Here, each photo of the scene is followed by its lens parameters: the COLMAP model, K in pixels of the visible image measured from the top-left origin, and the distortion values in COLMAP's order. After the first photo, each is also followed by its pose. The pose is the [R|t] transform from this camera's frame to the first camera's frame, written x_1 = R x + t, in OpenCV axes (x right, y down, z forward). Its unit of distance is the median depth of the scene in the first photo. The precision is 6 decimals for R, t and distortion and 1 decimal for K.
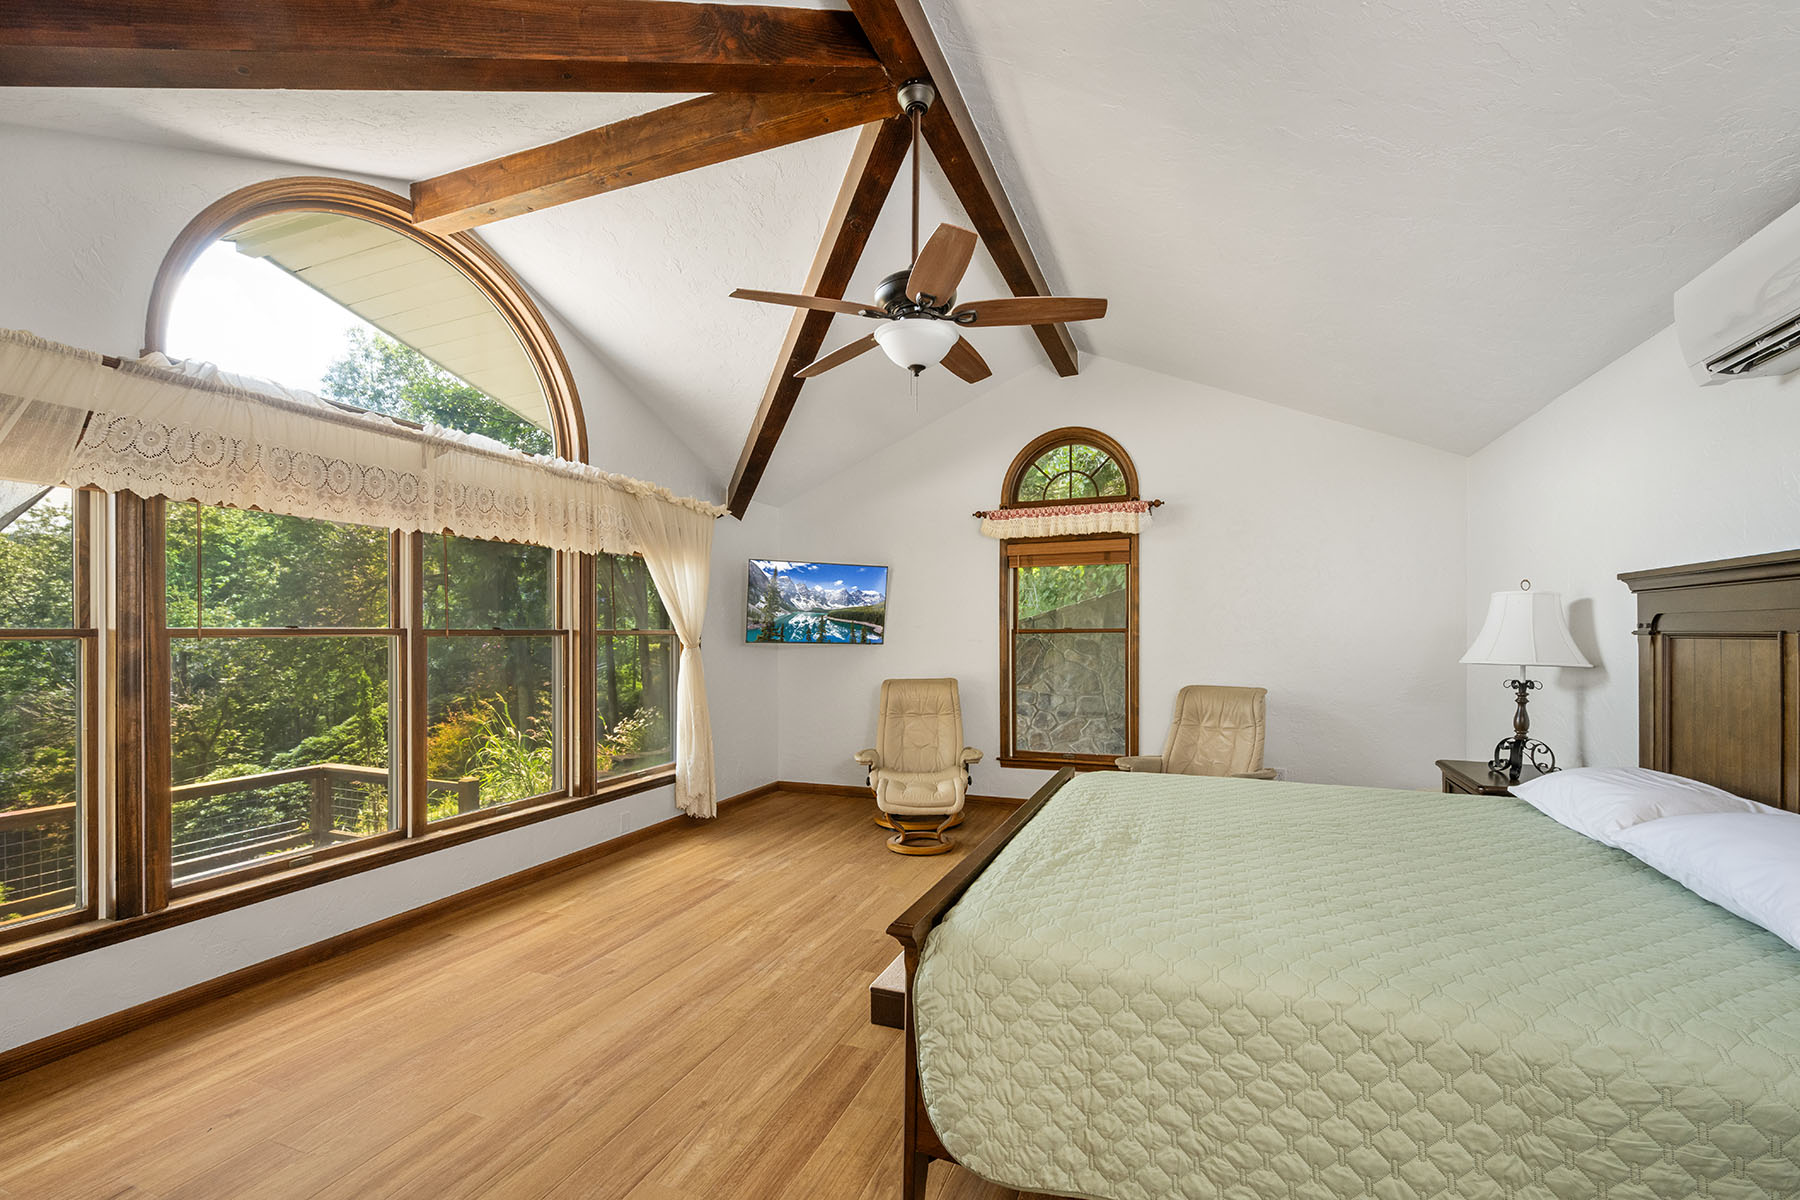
lens RADIAL K [[696.0, 0, 919.0], [0, 696.0, 648.1], [0, 0, 1]] dist [-0.000185, -0.000382]
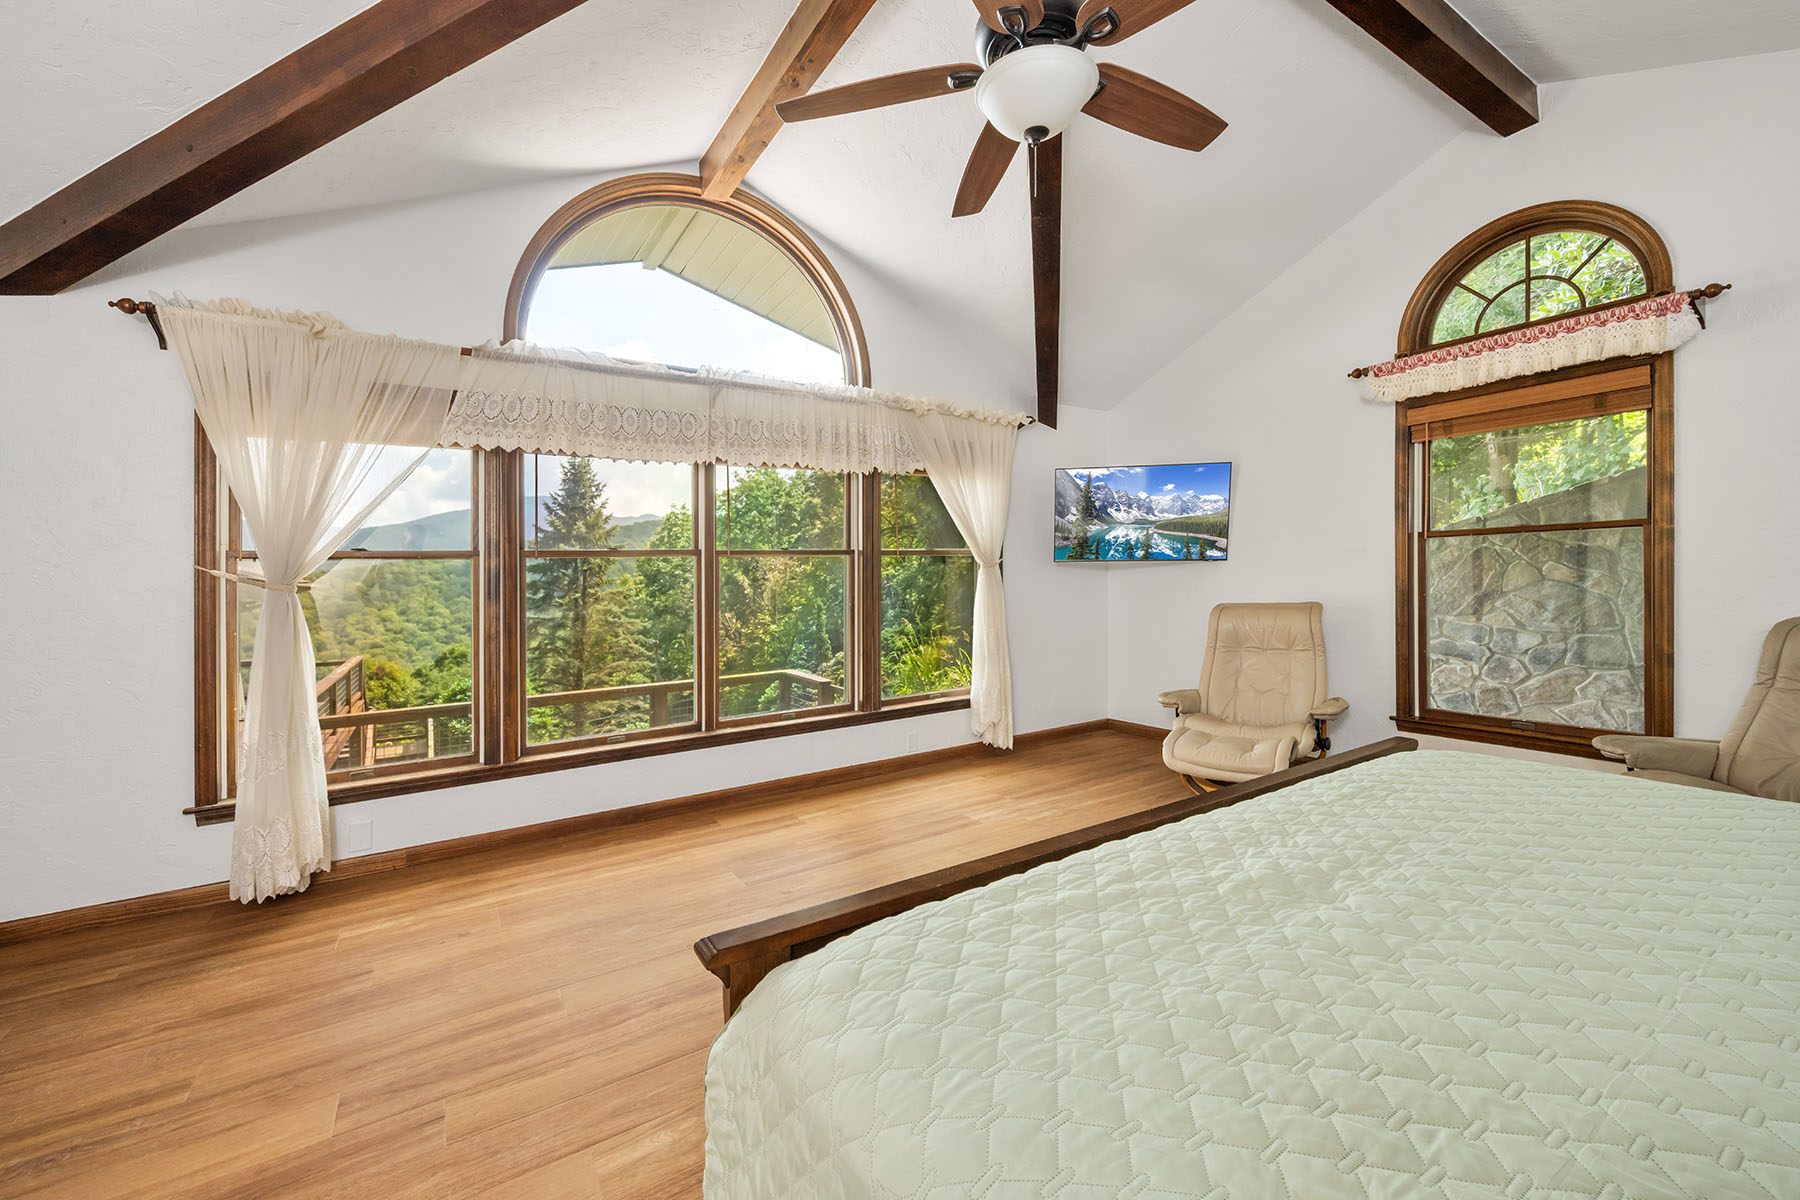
lens RADIAL K [[696.0, 0, 912.9], [0, 696.0, 585.1], [0, 0, 1]] dist [-0.000185, -0.000382]
pose [[0.815542, -0.008104, -0.578641, 0.141312], [0.010904, 0.999940, 0.001364, 0.022018], [0.578595, -0.007422, 0.815581, 0.172086]]
